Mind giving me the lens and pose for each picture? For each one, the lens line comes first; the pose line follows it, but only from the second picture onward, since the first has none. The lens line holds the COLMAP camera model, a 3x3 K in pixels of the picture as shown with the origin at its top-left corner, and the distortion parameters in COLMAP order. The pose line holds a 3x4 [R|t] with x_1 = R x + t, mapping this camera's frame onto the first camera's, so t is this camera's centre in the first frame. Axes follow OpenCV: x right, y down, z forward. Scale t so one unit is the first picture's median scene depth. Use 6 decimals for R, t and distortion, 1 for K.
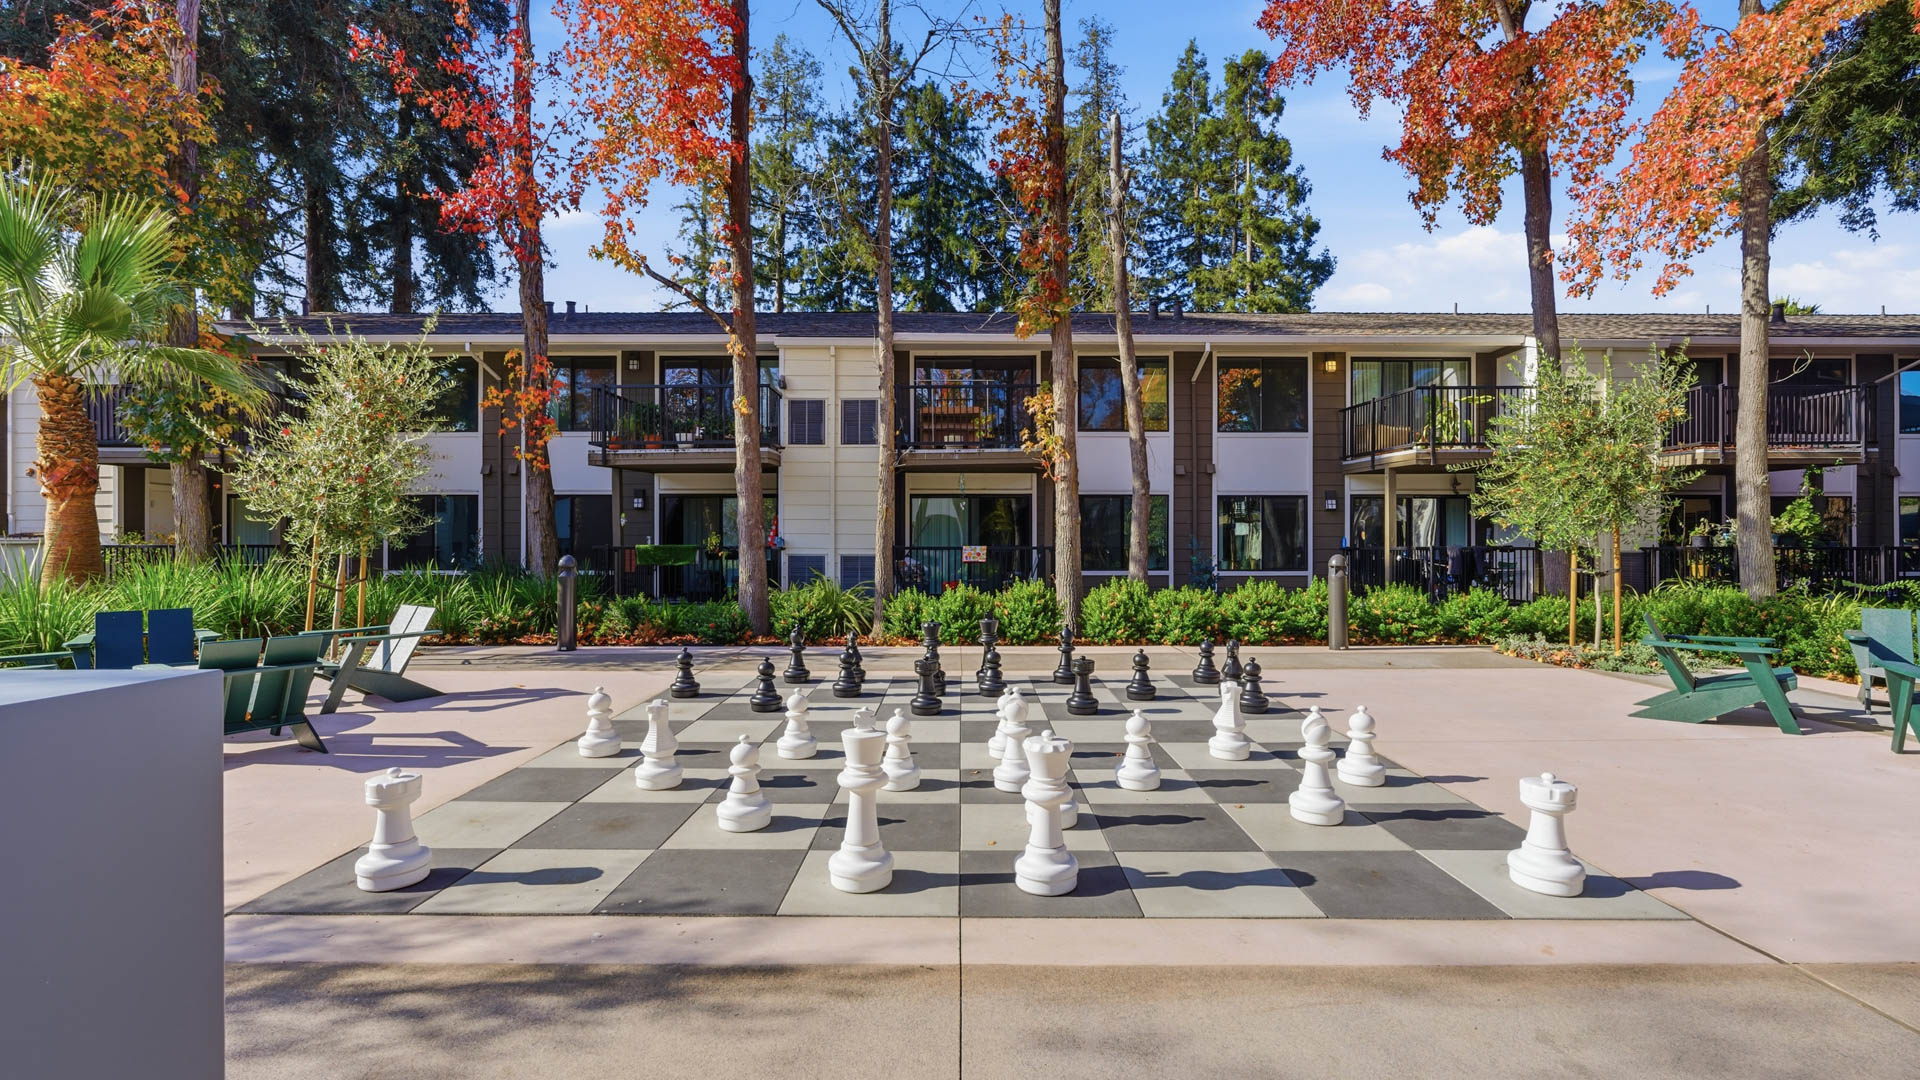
lens RADIAL K [[853.2, 0, 961.8], [0, 853.2, 536.6], [0, 0, 1]] dist [-0.000301, 0.000105]
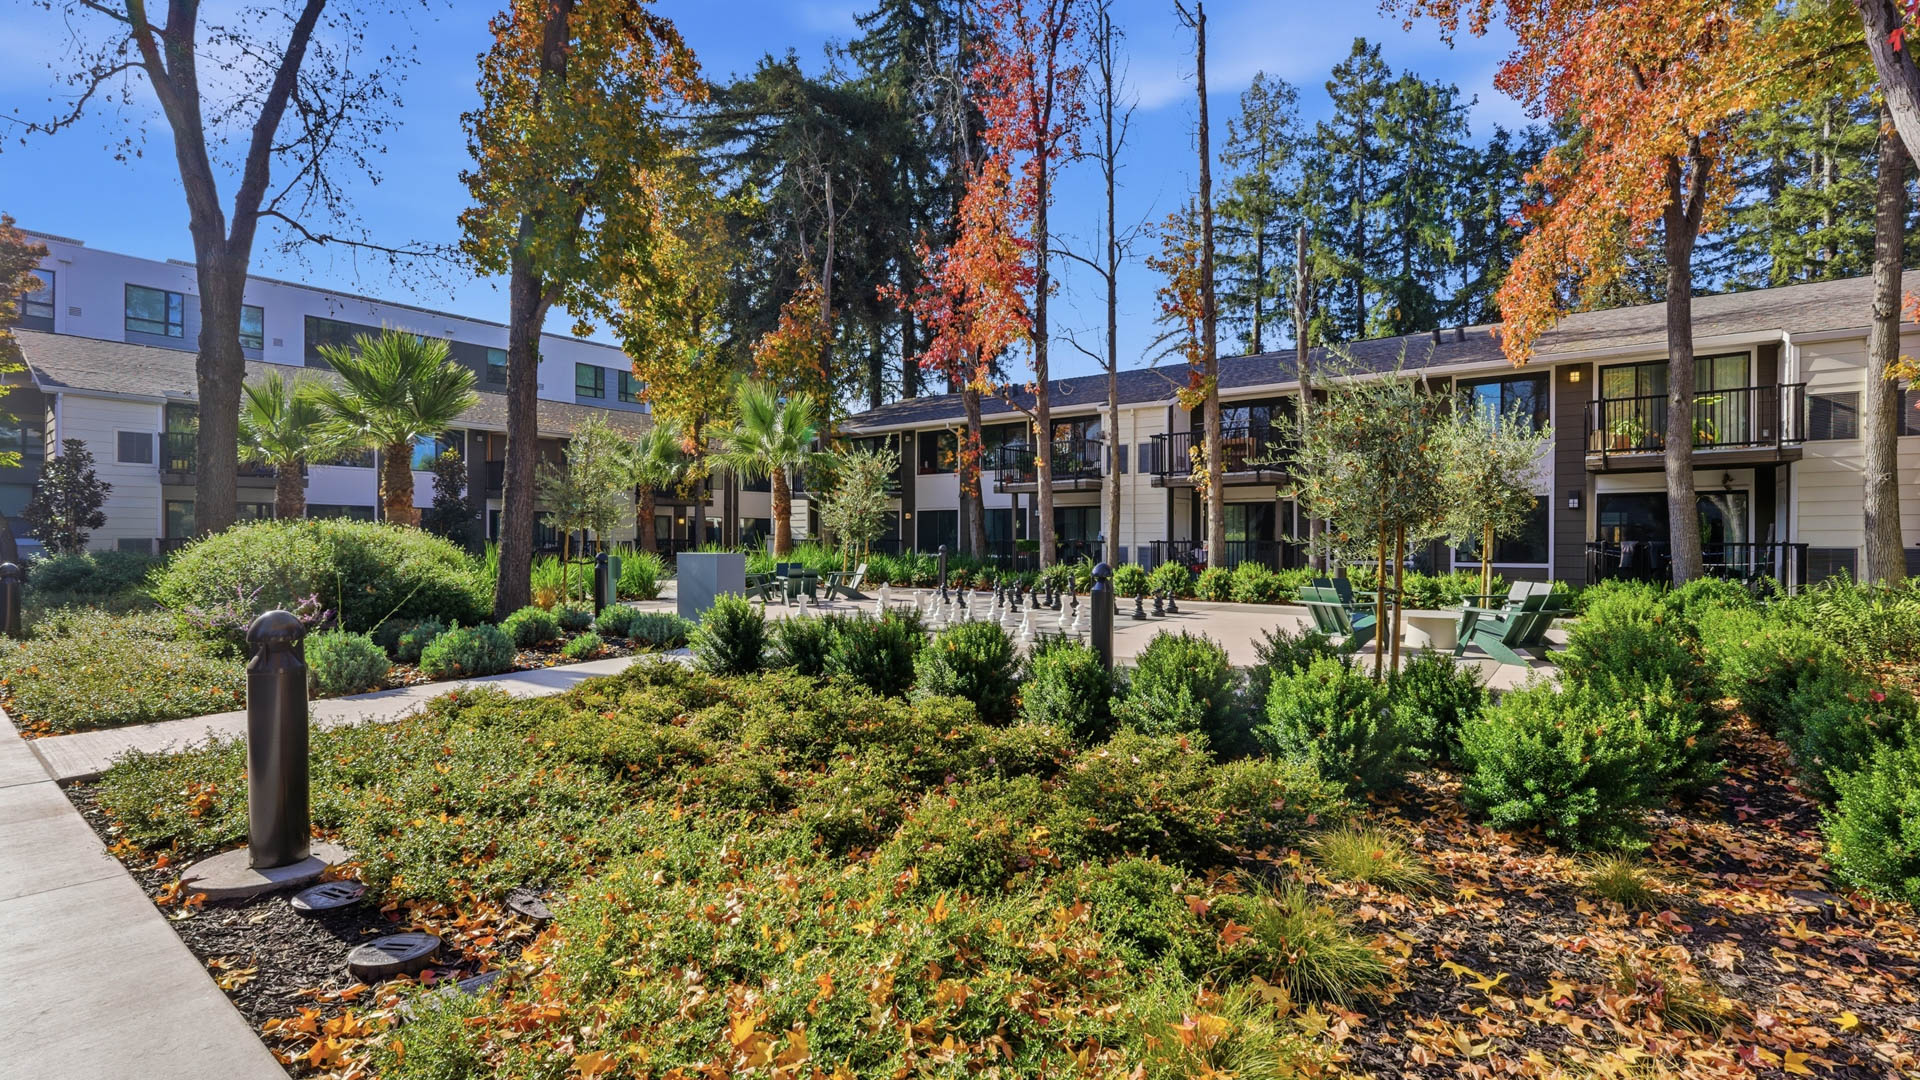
lens RADIAL K [[853.2, 0, 956.4], [0, 853.2, 538.2], [0, 0, 1]] dist [-0.000301, 0.000105]
pose [[0.791393, 0.000712, -0.611308, 0.157092], [0.005091, 0.999957, 0.007755, -0.001752], [0.611287, -0.009249, 0.791355, -0.116393]]
